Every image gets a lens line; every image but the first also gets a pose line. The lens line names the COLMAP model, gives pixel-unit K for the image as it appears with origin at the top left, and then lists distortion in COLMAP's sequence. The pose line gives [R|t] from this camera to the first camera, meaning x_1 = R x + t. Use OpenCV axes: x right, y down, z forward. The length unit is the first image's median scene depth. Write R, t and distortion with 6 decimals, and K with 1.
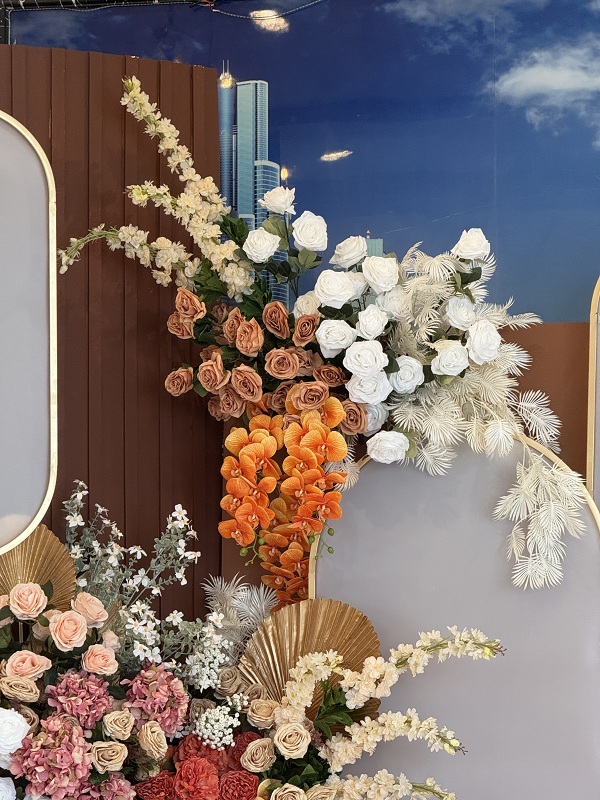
lens RADIAL K [[2841.0, 0, 296.7], [0, 2841.0, 397.4], [0, 0, 1]] dist [0.240615, 0.000000]
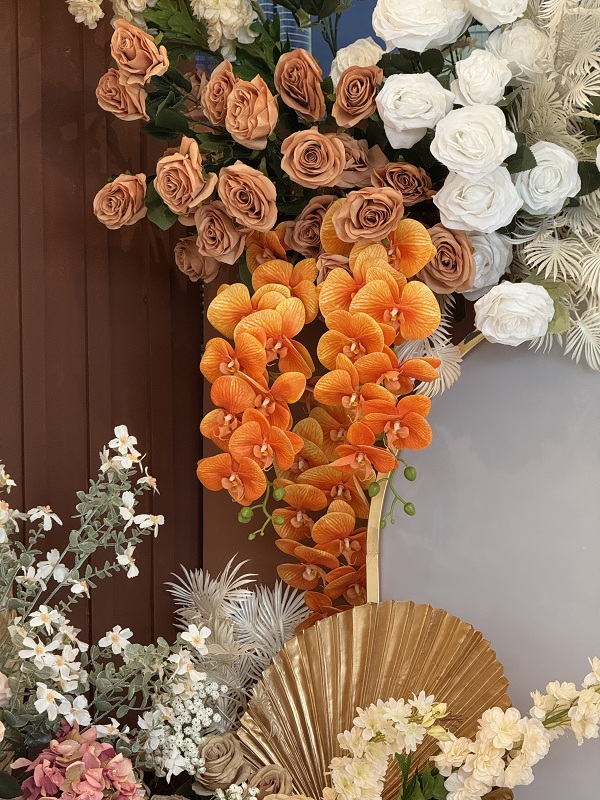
lens RADIAL K [[2841.0, 0, 305.5], [0, 2841.0, 403.0], [0, 0, 1]] dist [0.240615, 0.000000]
pose [[0.999775, -0.012968, 0.016801, -0.016106], [0.013640, 0.999084, -0.040560, 0.055177], [-0.016259, 0.040781, 0.999036, 0.470145]]
